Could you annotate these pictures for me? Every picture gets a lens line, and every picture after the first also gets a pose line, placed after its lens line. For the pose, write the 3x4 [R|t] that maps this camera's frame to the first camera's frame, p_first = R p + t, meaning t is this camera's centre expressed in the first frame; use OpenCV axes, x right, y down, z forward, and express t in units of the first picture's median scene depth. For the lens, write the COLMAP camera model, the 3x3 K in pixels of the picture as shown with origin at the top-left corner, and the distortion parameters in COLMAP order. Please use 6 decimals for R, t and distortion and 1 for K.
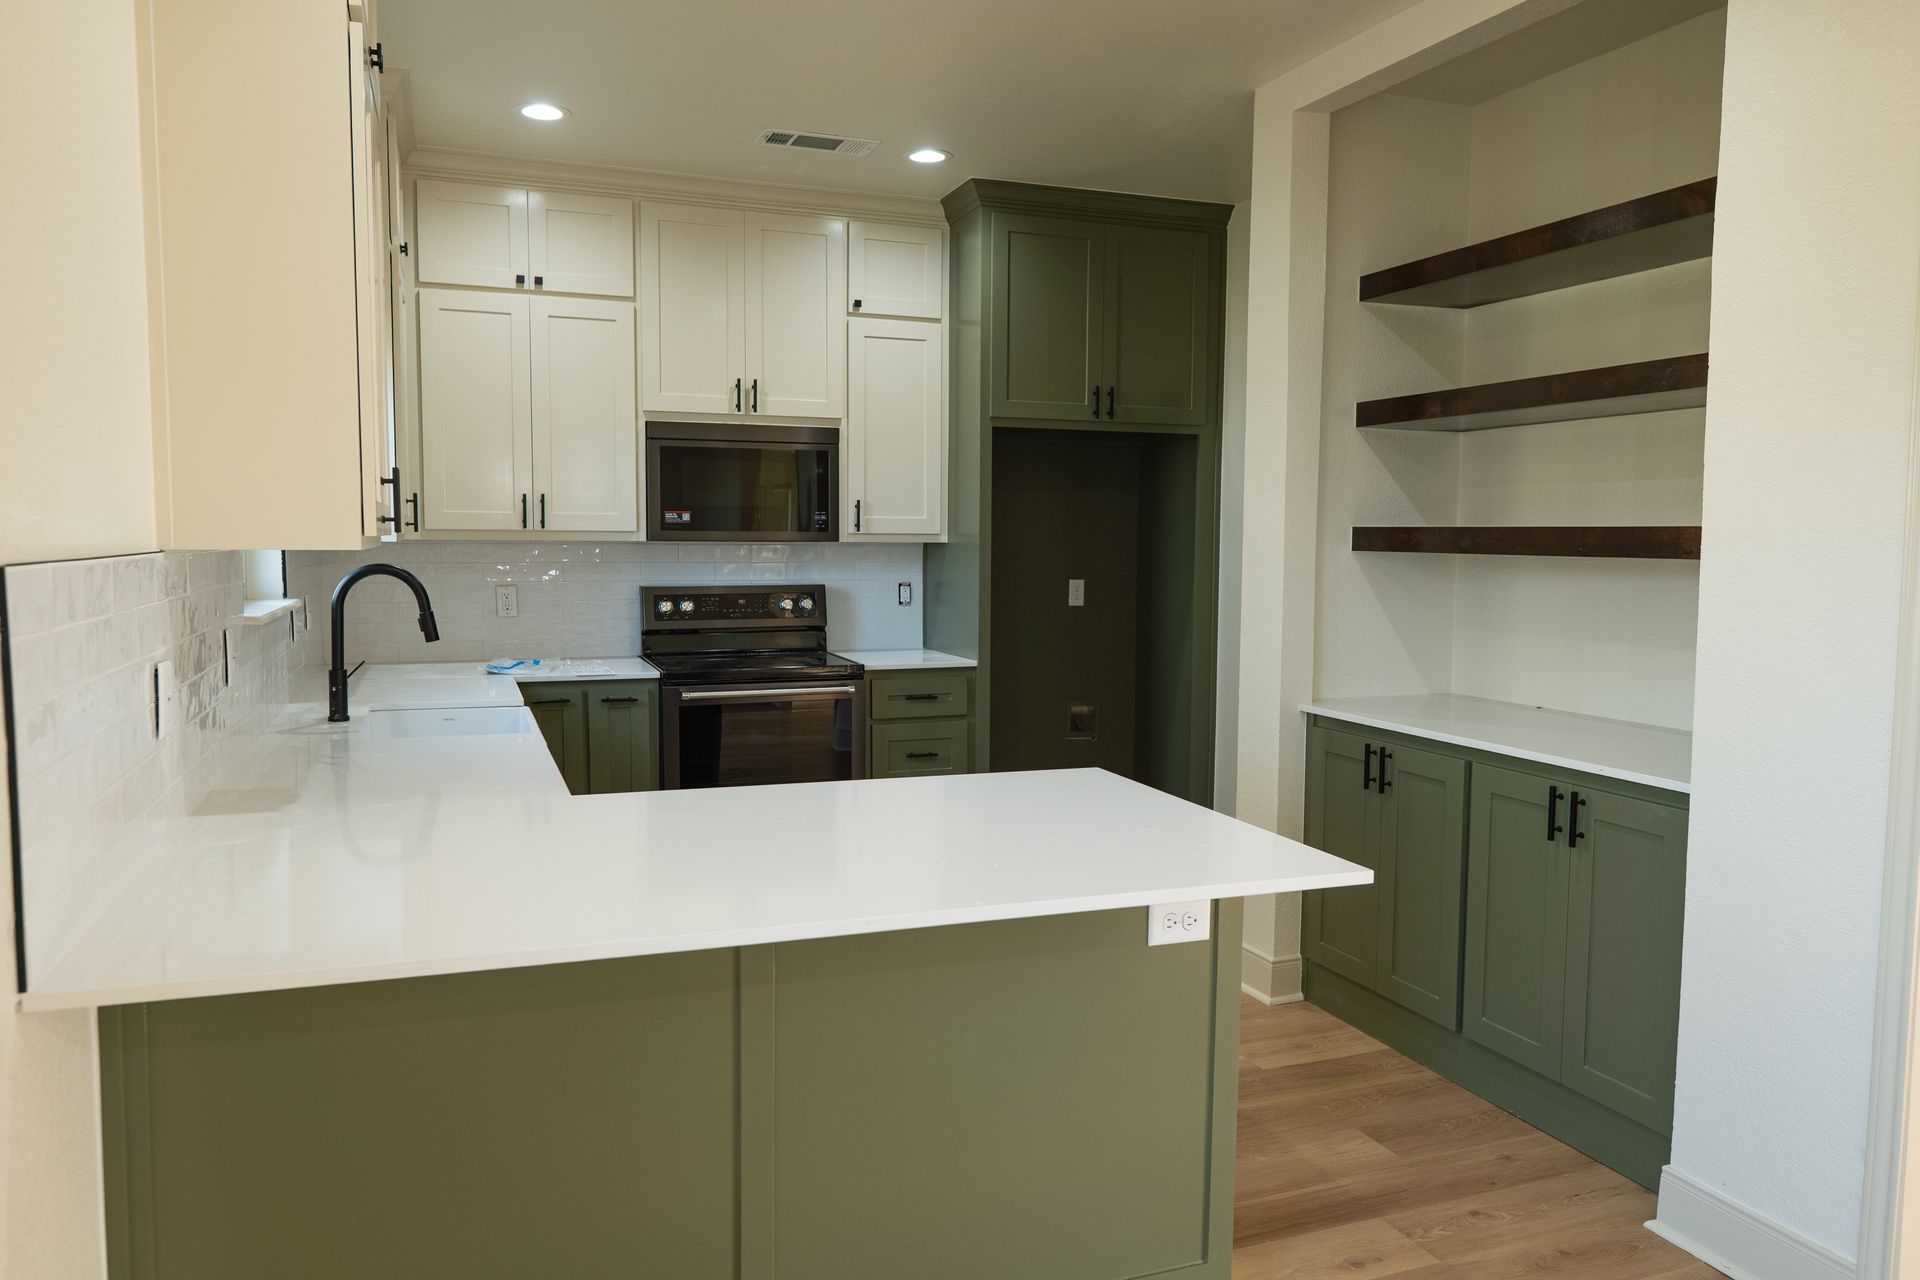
lens RADIAL K [[1352.5, 0, 968.5], [0, 1352.5, 639.3], [0, 0, 1]] dist [0.005310, -0.010260]
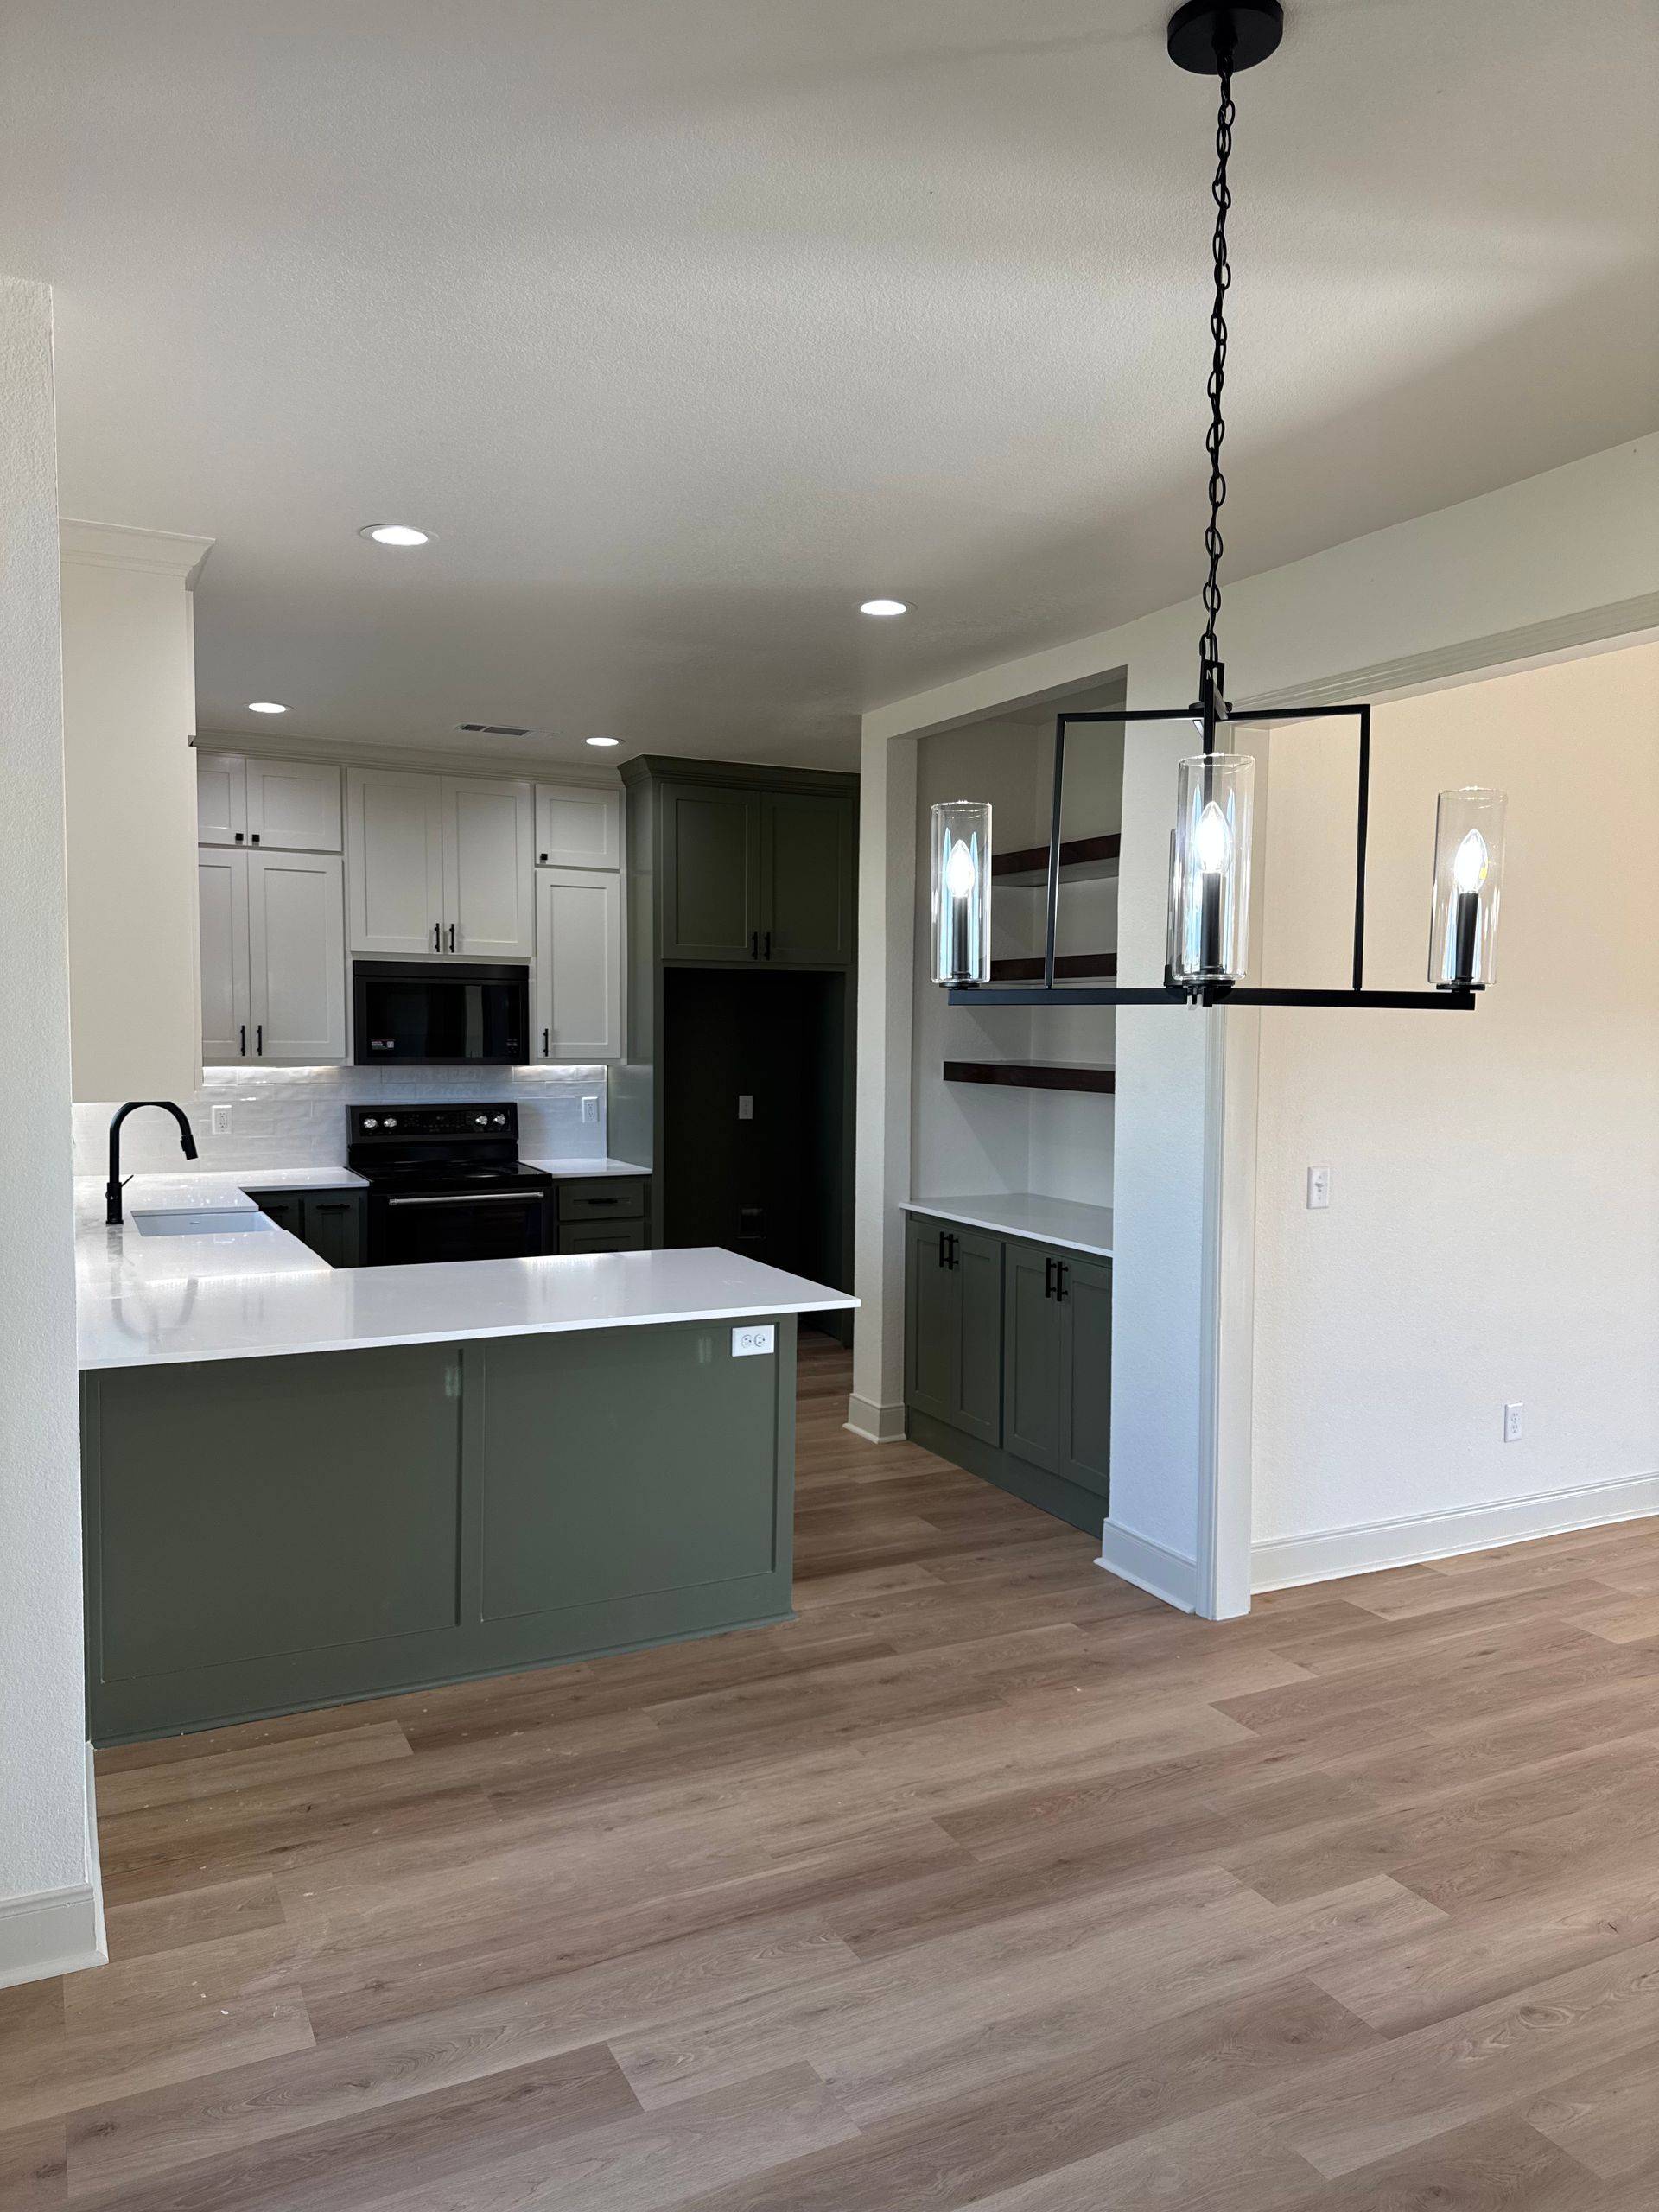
lens RADIAL K [[1579.9, 0, 835.7], [0, 1579.9, 1112.8], [0, 0, 1]] dist [0.121005, -0.005815]
pose [[0.995586, -0.003629, 0.093782, 0.039753], [0.005211, 0.999848, -0.016628, -0.009524], [-0.093707, 0.017043, 0.995454, -0.389916]]
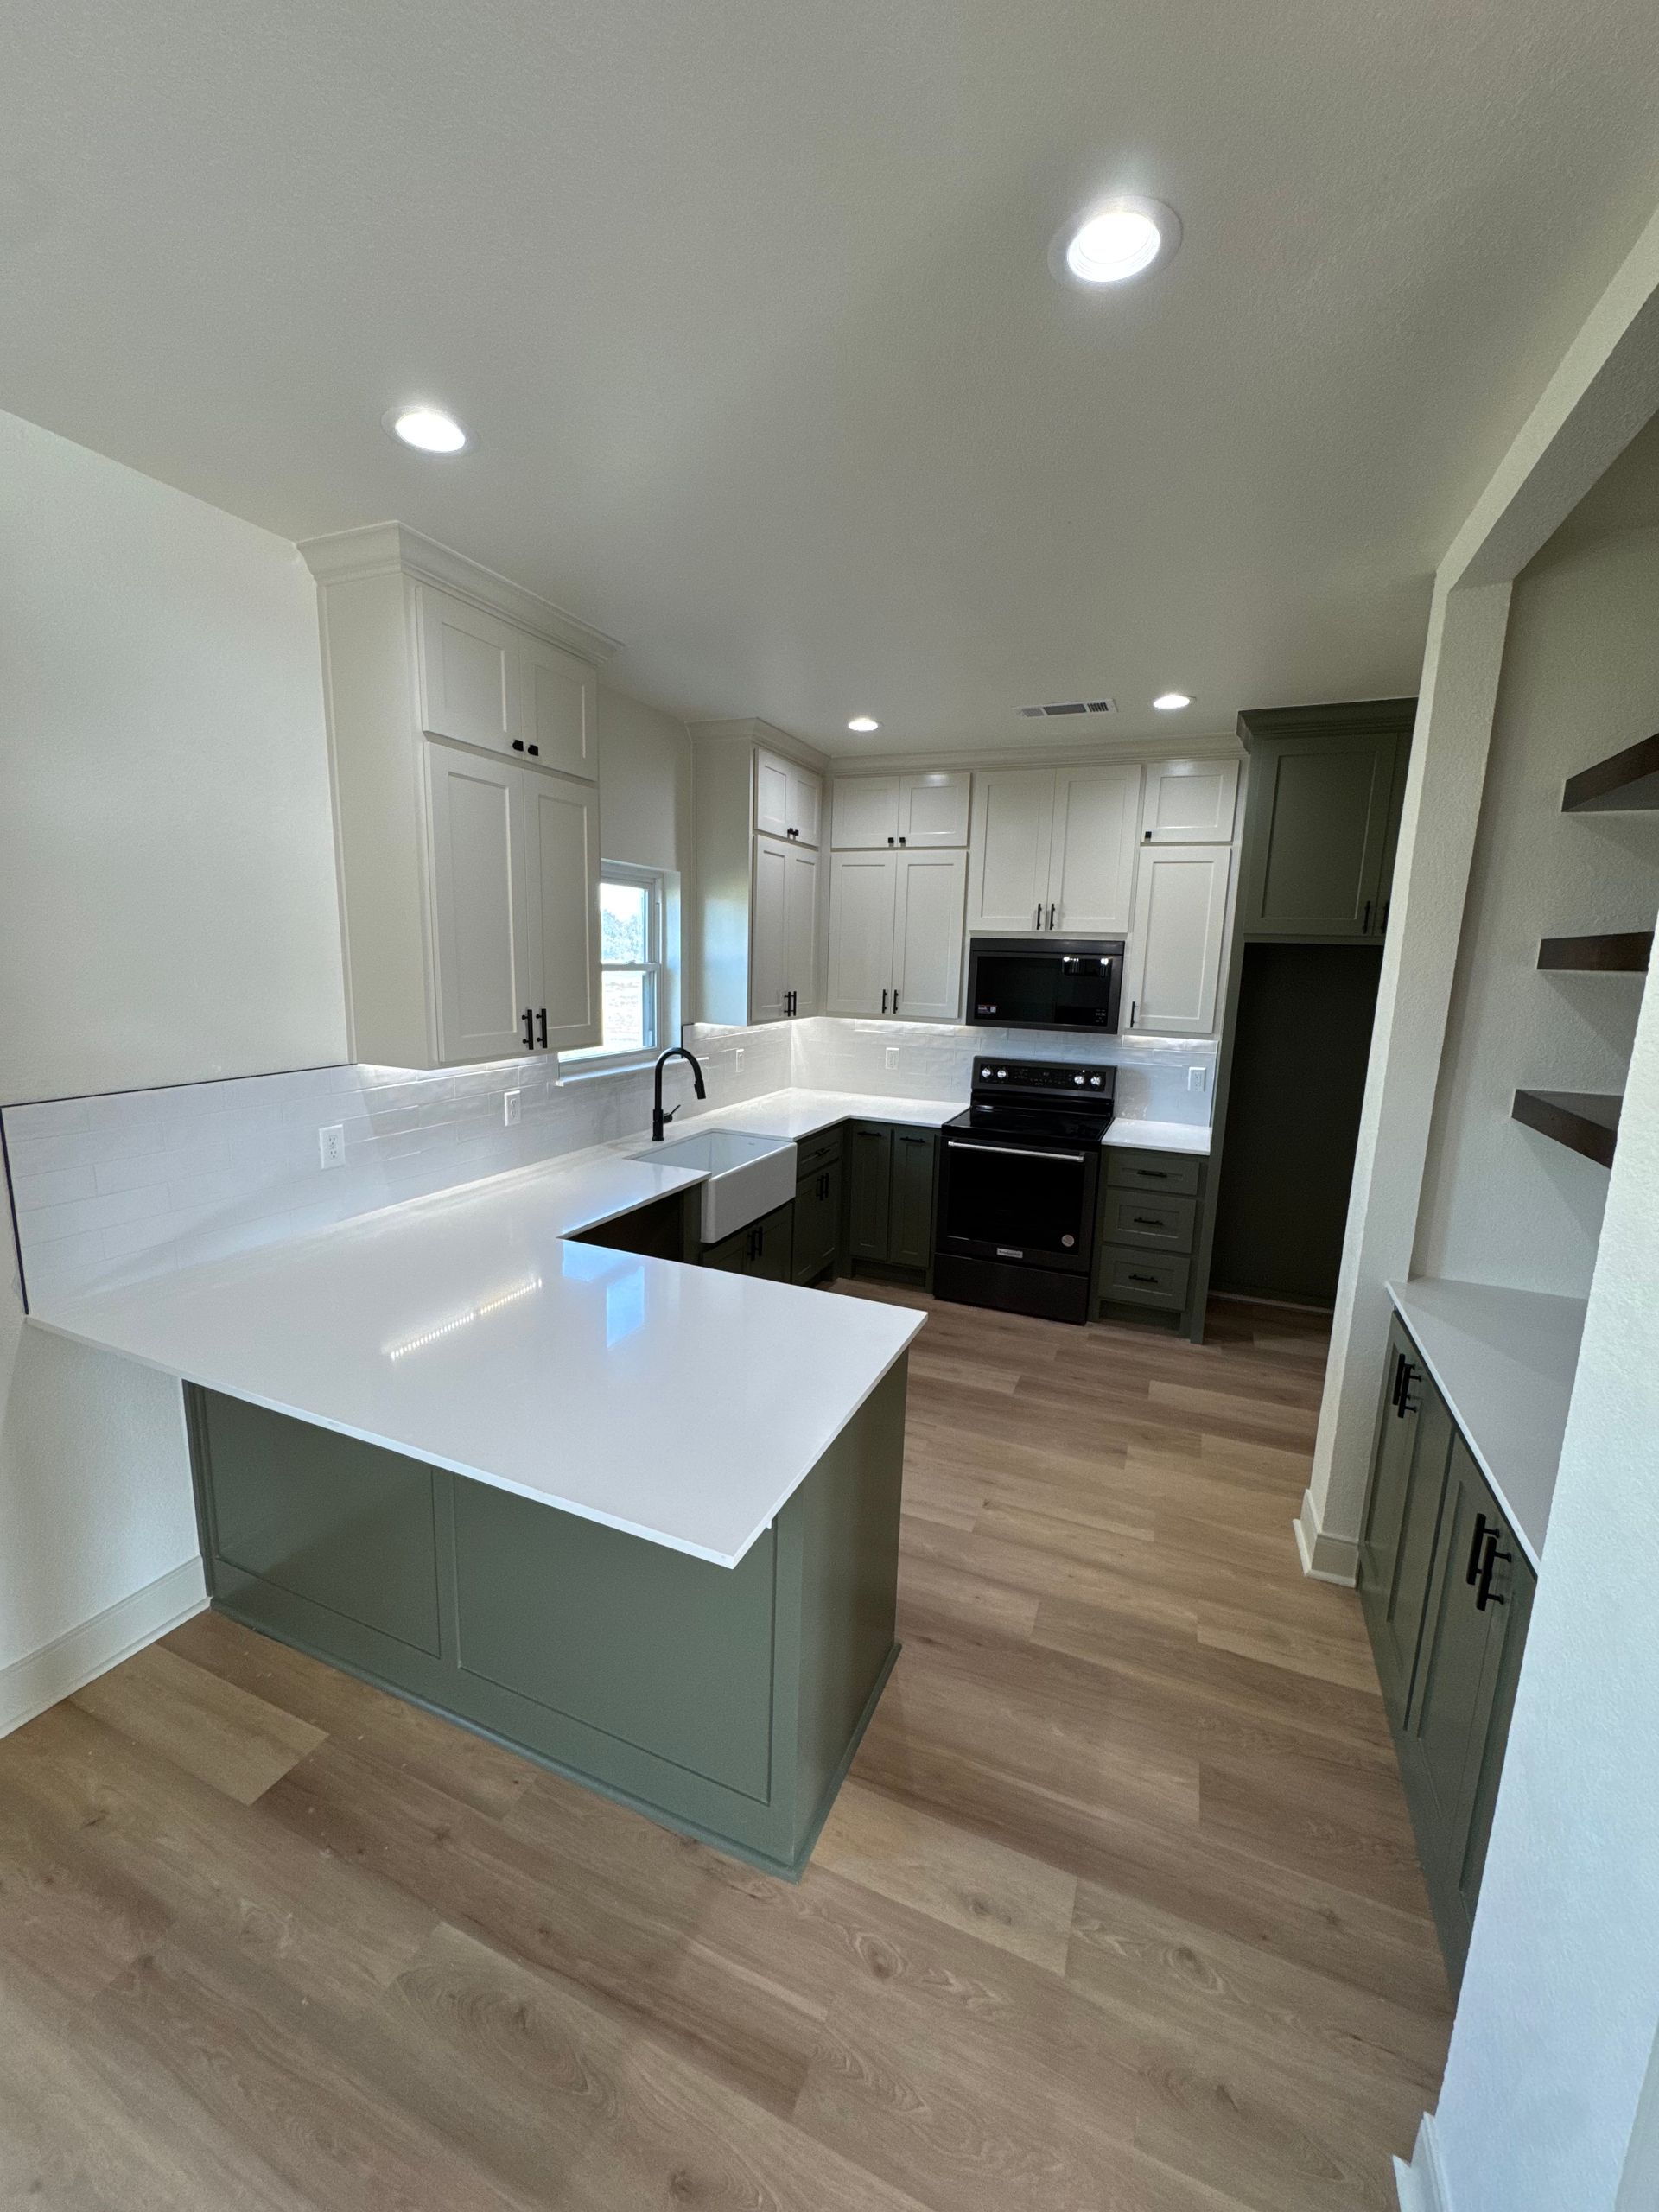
lens RADIAL K [[885.5, 0, 829.1], [0, 885.5, 1103.8], [0, 0, 1]] dist [0.001929, -0.000390]
pose [[0.712125, 0.133273, -0.689287, 0.311730], [-0.077473, 0.990738, 0.111518, -0.088396], [0.697765, -0.026014, 0.715855, 0.271441]]
